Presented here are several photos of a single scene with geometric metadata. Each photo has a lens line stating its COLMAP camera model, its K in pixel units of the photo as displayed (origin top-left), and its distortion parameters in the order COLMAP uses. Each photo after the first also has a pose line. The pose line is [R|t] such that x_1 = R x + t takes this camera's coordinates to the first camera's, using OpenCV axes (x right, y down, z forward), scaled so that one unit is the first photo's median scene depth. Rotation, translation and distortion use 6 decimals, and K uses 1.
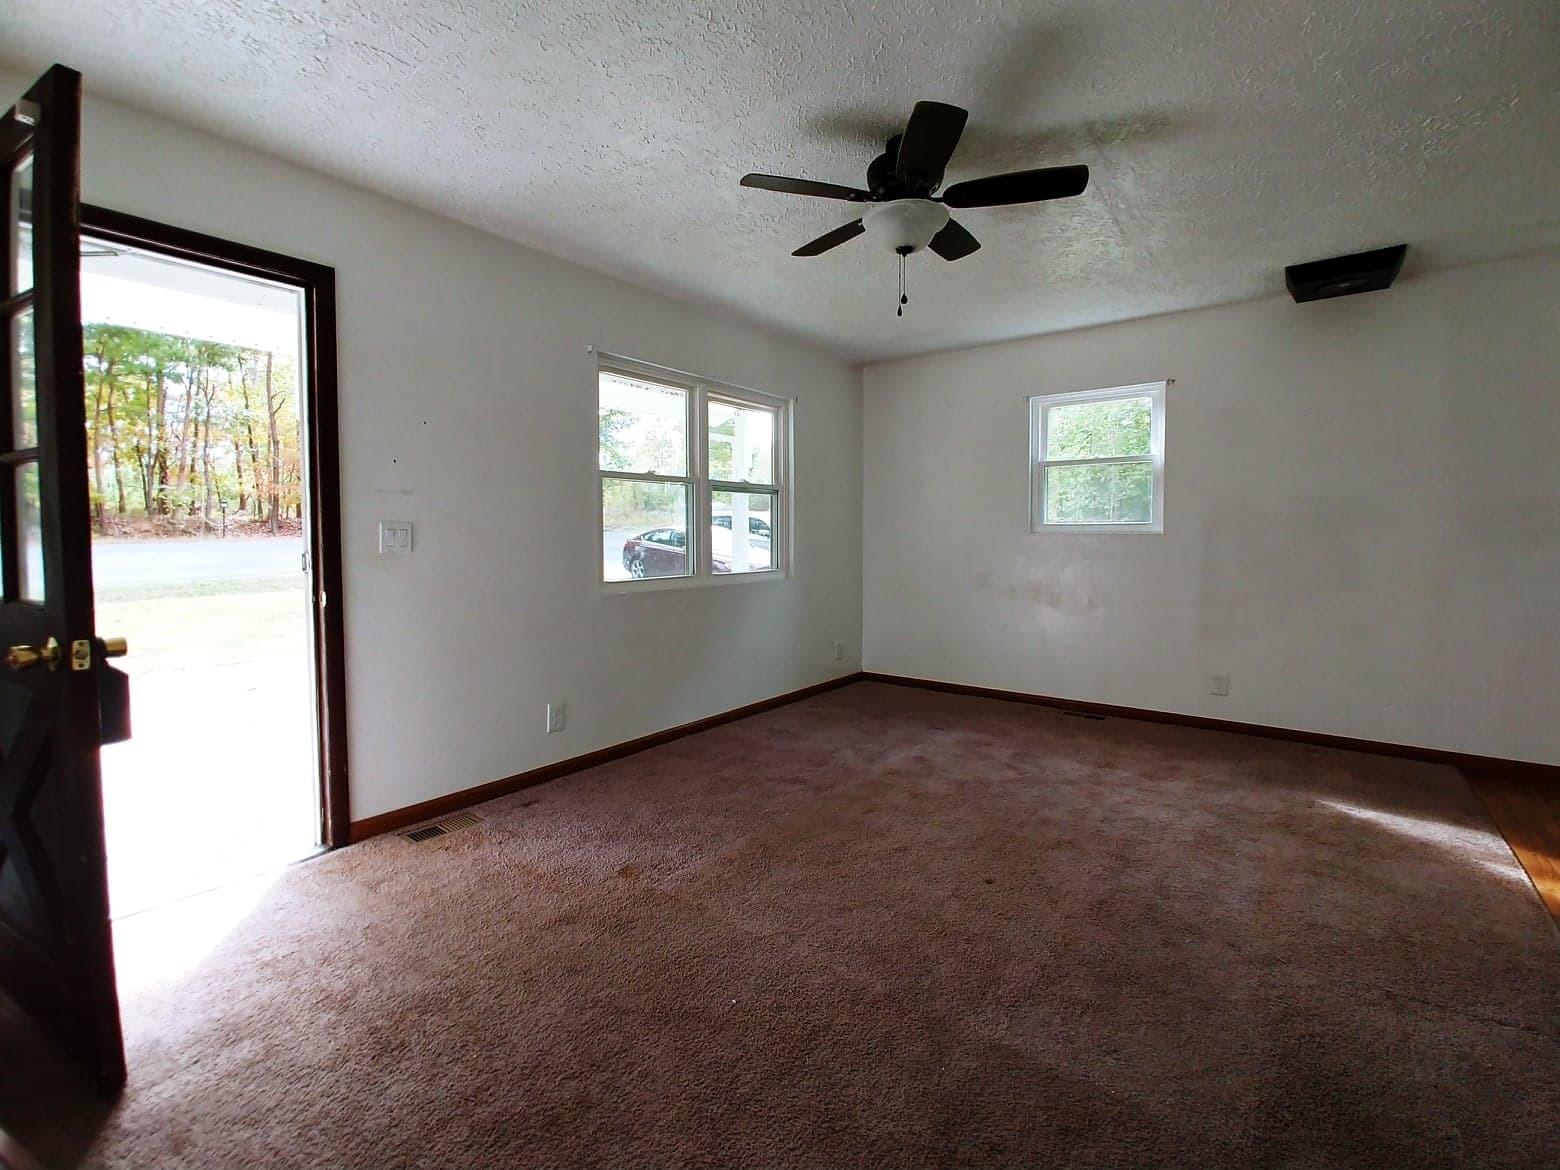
lens RADIAL K [[676.8, 0, 773.0], [0, 676.8, 564.9], [0, 0, 1]] dist [-0.037446, 0.008769]
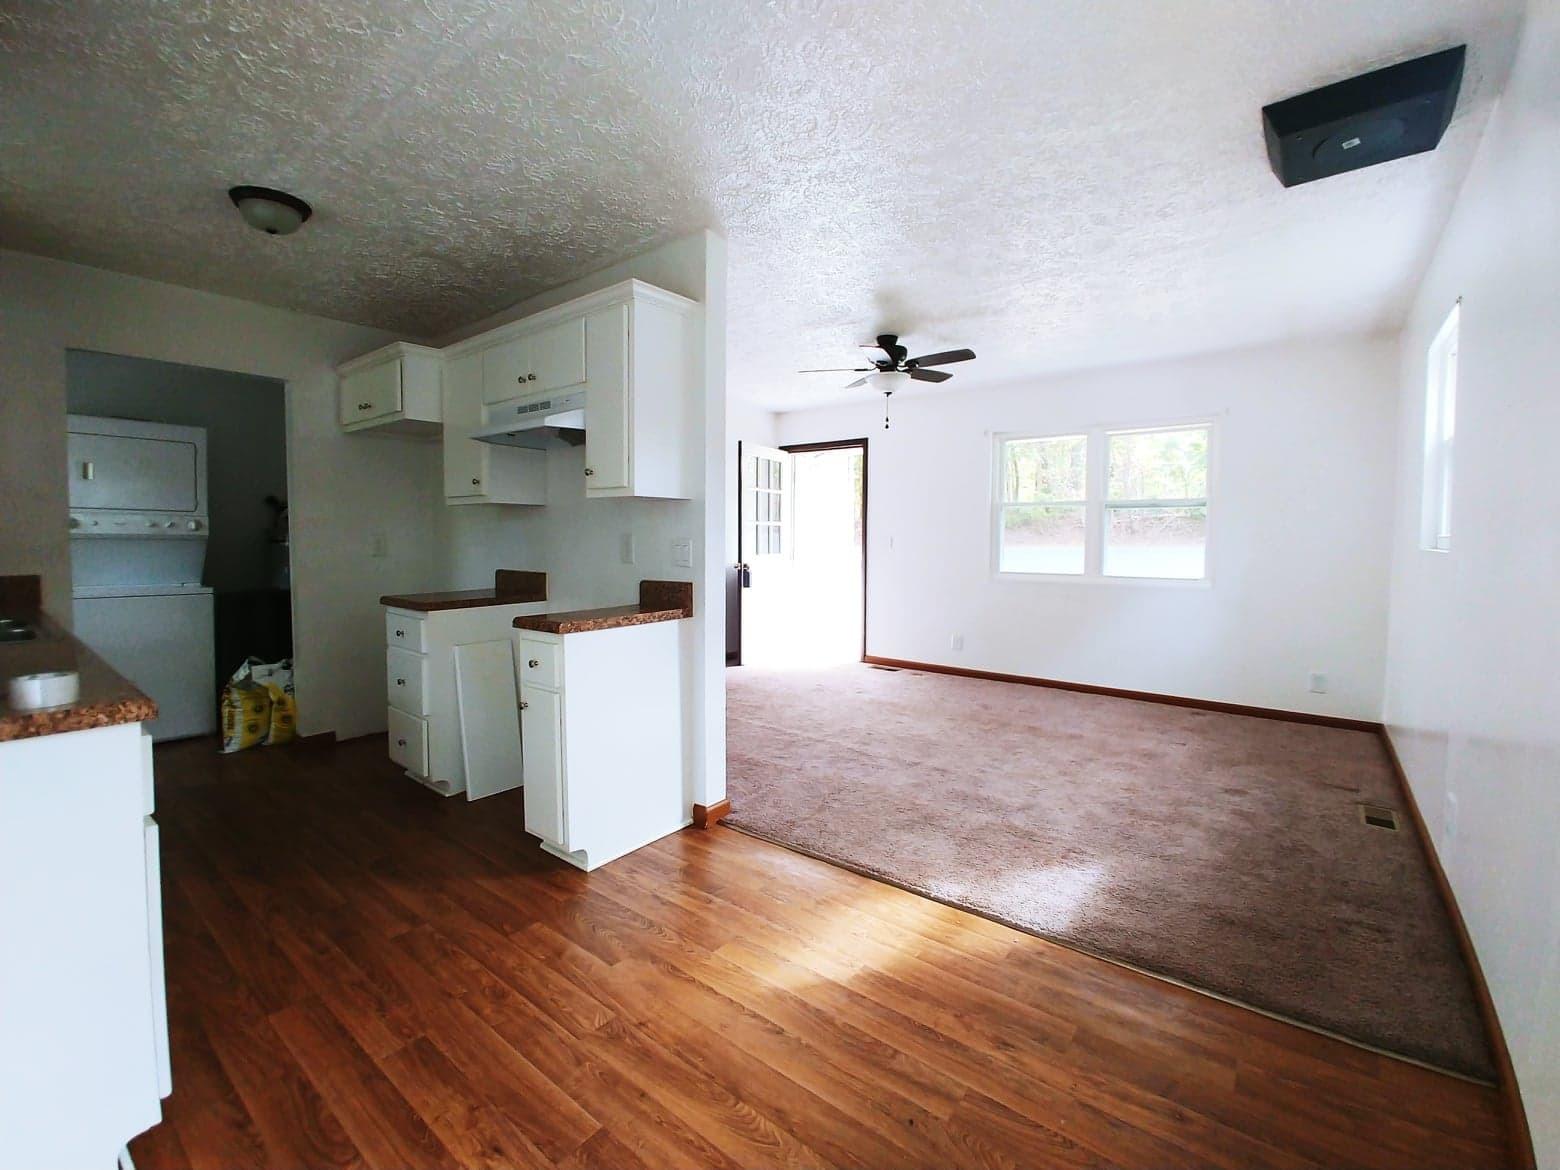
lens RADIAL K [[676.8, 0, 773.0], [0, 676.8, 564.9], [0, 0, 1]] dist [-0.037446, 0.008769]
pose [[-0.004784, 0.044490, -0.998998, 1.536443], [-0.049300, 0.997785, 0.044672, -0.040410], [0.998773, 0.049464, -0.002580, 0.513400]]
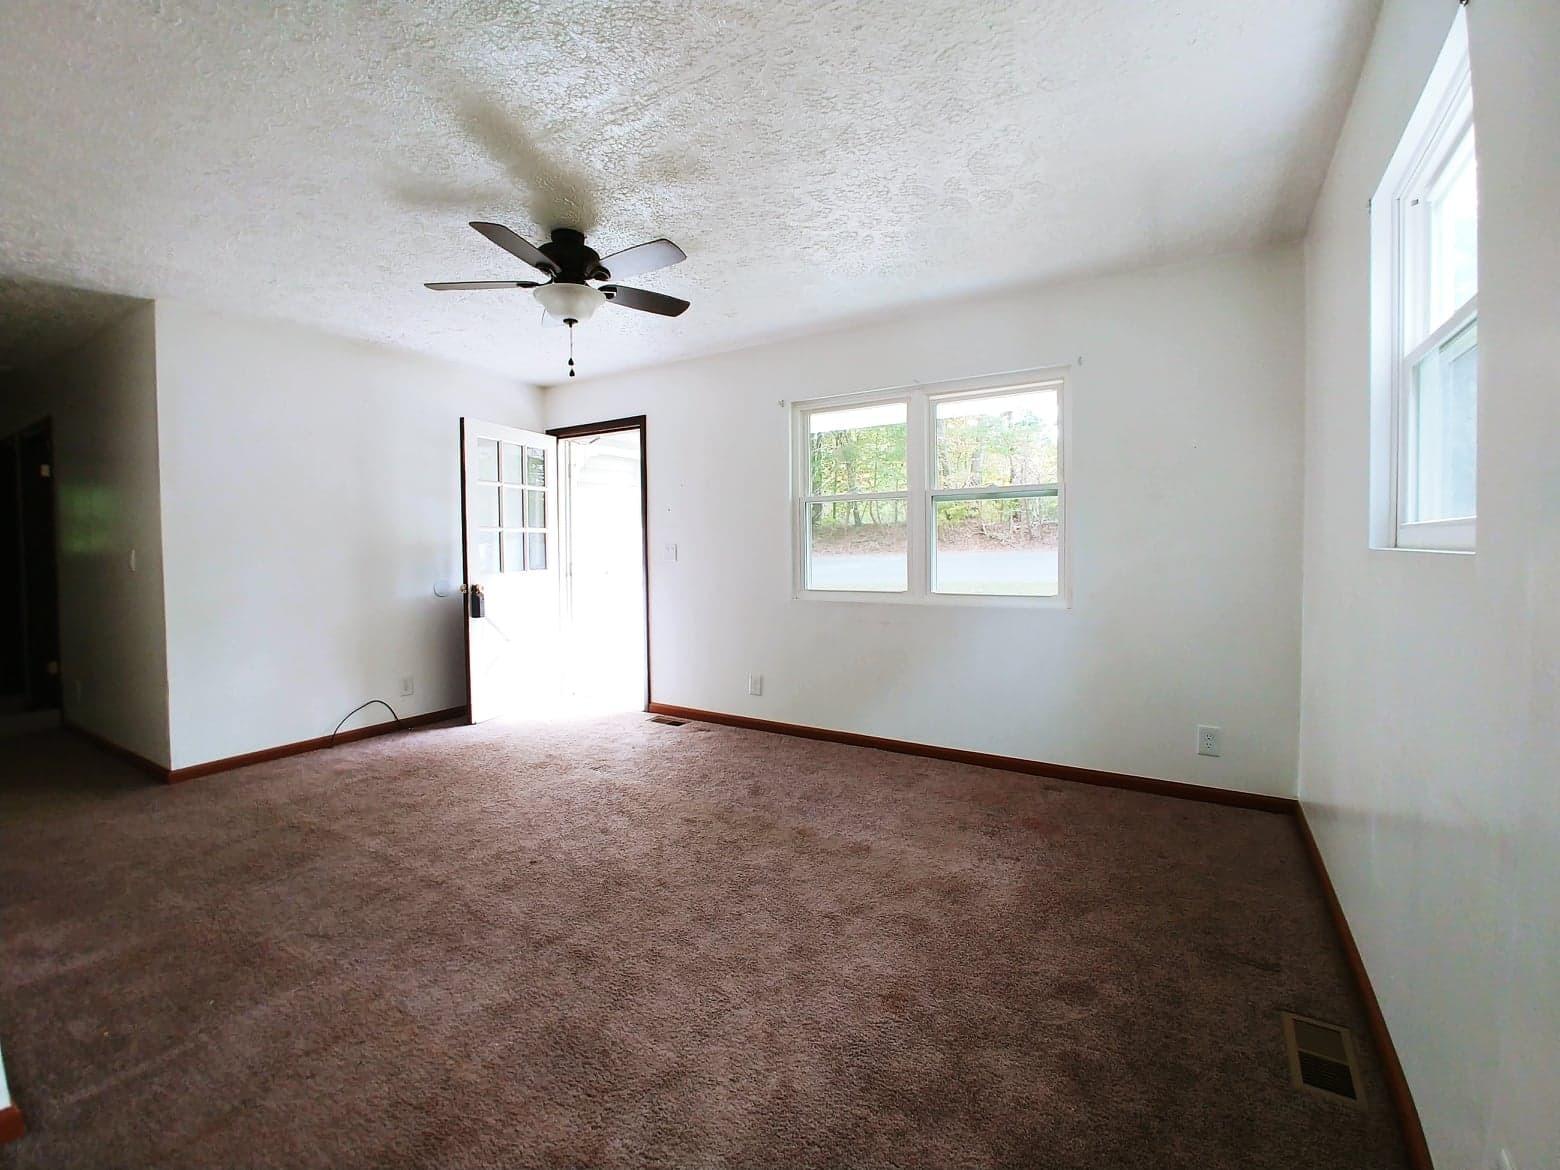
lens RADIAL K [[676.8, 0, 773.0], [0, 676.8, 564.9], [0, 0, 1]] dist [-0.037446, 0.008769]
pose [[0.109370, 0.027183, -0.993629, 1.059793], [-0.034214, 0.999137, 0.023568, -0.050425], [0.993412, 0.031419, 0.110206, 0.902973]]
